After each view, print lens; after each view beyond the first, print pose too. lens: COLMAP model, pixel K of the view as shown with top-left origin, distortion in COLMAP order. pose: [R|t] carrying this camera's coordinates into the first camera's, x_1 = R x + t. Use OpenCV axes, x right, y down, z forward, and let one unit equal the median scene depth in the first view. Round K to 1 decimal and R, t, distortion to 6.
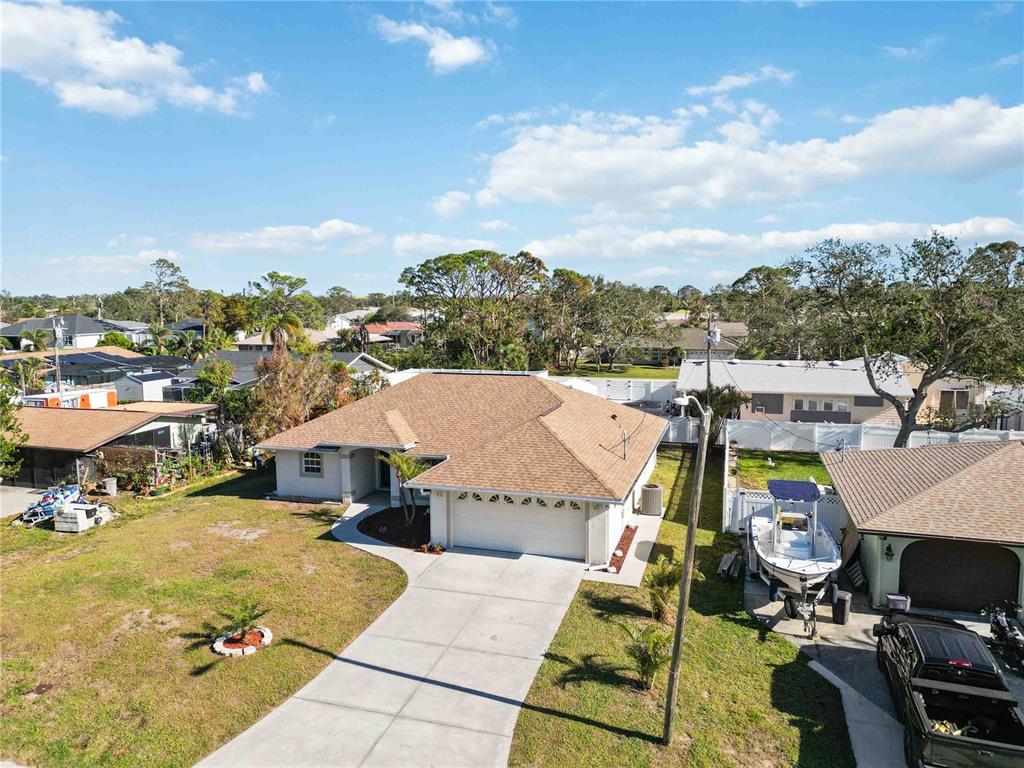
lens RADIAL K [[714.9, 0, 512.0], [0, 714.9, 384.0], [0, 0, 1]] dist [0.086214, -0.087473]
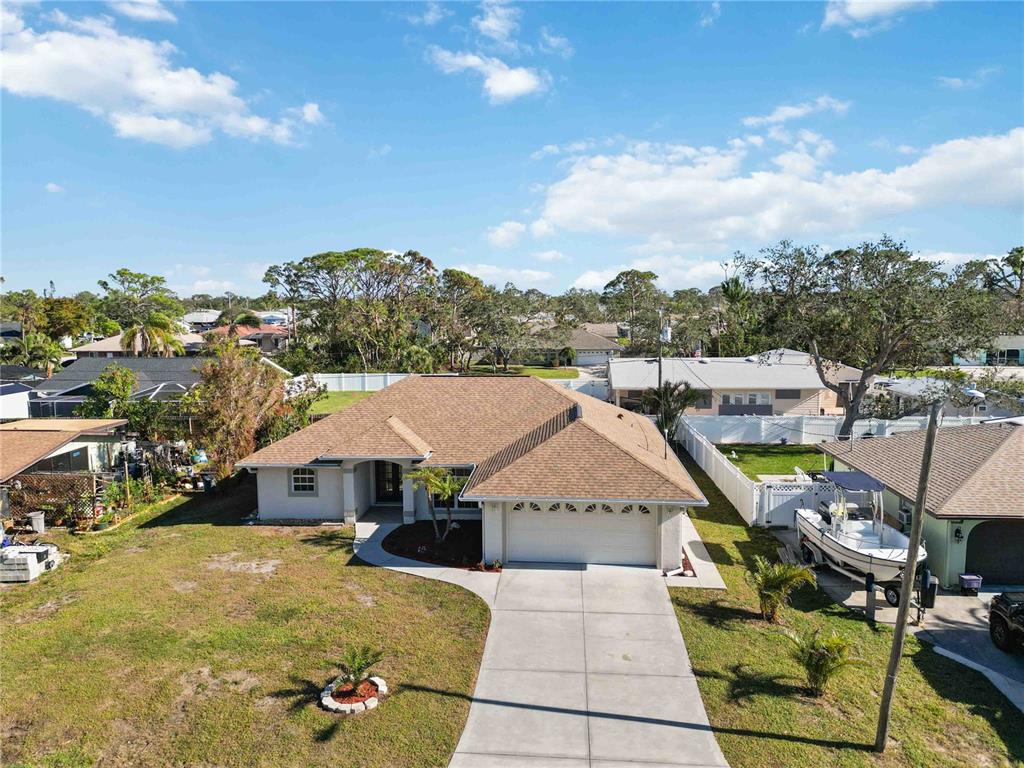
lens RADIAL K [[714.9, 0, 512.0], [0, 714.9, 384.0], [0, 0, 1]] dist [0.086214, -0.087473]
pose [[0.974717, -0.025560, 0.221975, -0.253761], [0.026376, 0.999652, -0.000709, -0.001806], [-0.221880, 0.006546, 0.975052, 0.087786]]
